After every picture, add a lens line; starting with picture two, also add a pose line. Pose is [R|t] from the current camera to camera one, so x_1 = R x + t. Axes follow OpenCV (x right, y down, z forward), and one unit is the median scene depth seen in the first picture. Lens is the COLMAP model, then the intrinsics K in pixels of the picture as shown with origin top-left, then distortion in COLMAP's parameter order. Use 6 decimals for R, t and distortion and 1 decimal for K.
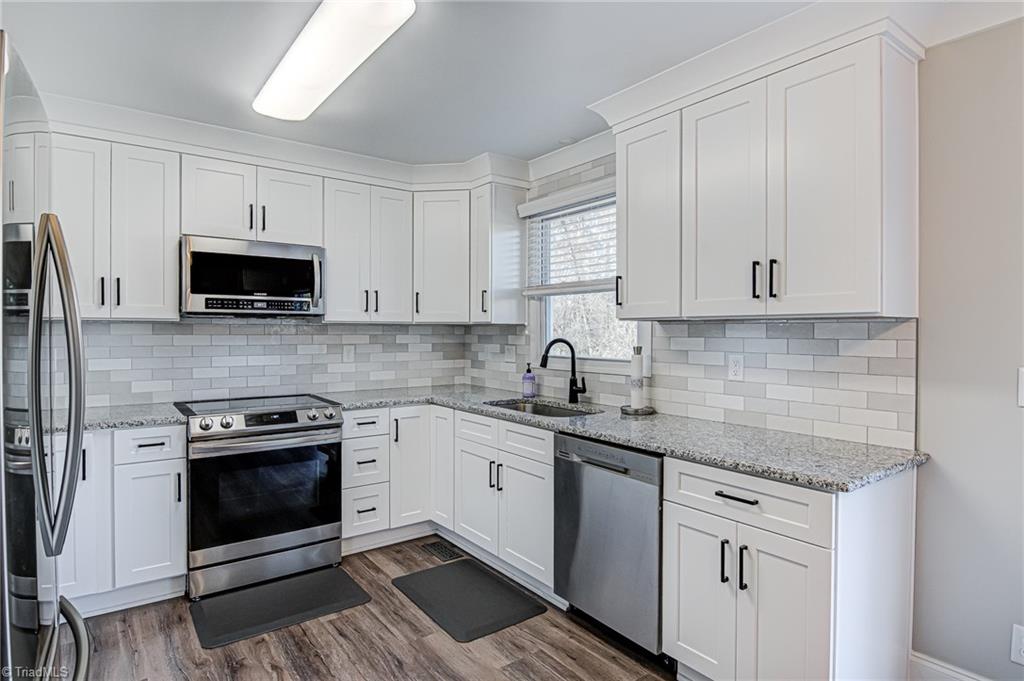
lens RADIAL K [[559.2, 0, 528.8], [0, 559.2, 326.9], [0, 0, 1]] dist [-0.005166, -0.002647]
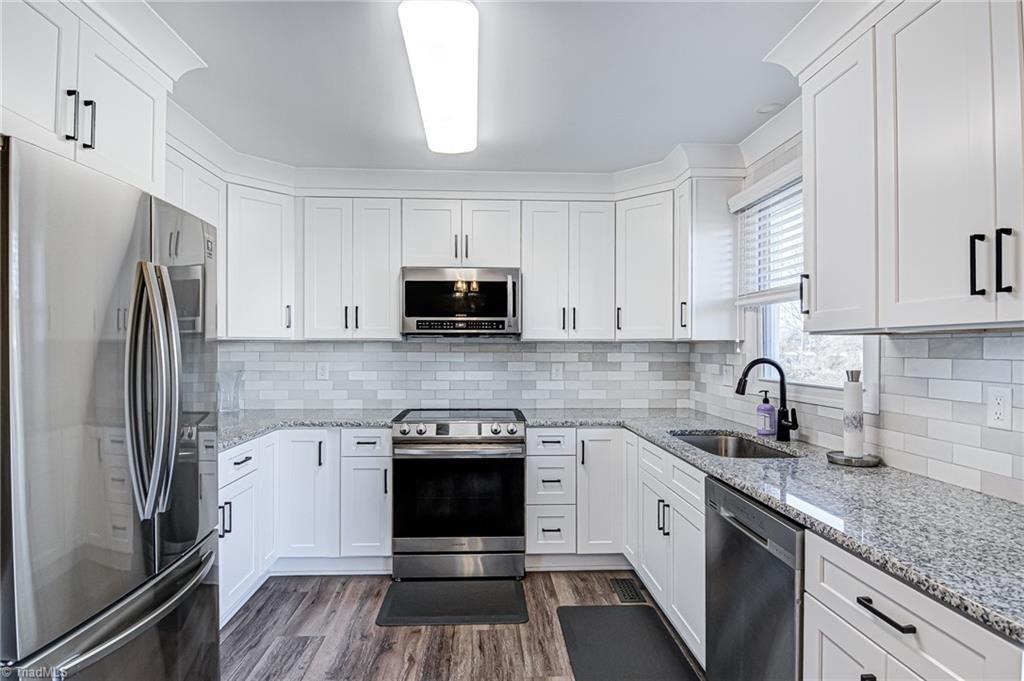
lens RADIAL K [[564.1, 0, 512.0], [0, 564.1, 340.5], [0, 0, 1]] dist [0.003117, -0.018283]
pose [[0.820526, -0.008728, -0.571543, 0.236999], [0.004827, 0.999954, -0.008339, 0.000632], [0.571589, 0.004084, 0.820530, 0.146064]]
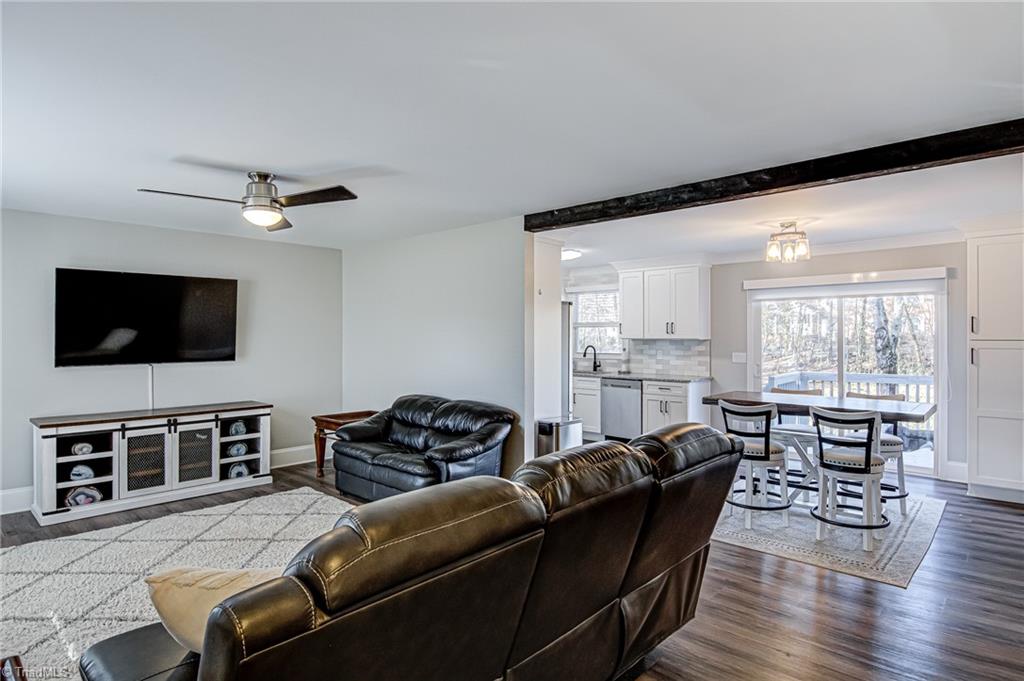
lens RADIAL K [[550.8, 0, 512.6], [0, 550.8, 330.1], [0, 0, 1]] dist [-0.003654, -0.001611]
pose [[0.986627, -0.005960, 0.162883, -0.741268], [0.006148, 0.999981, -0.000644, -0.053492], [-0.162876, 0.001637, 0.986645, -1.491152]]
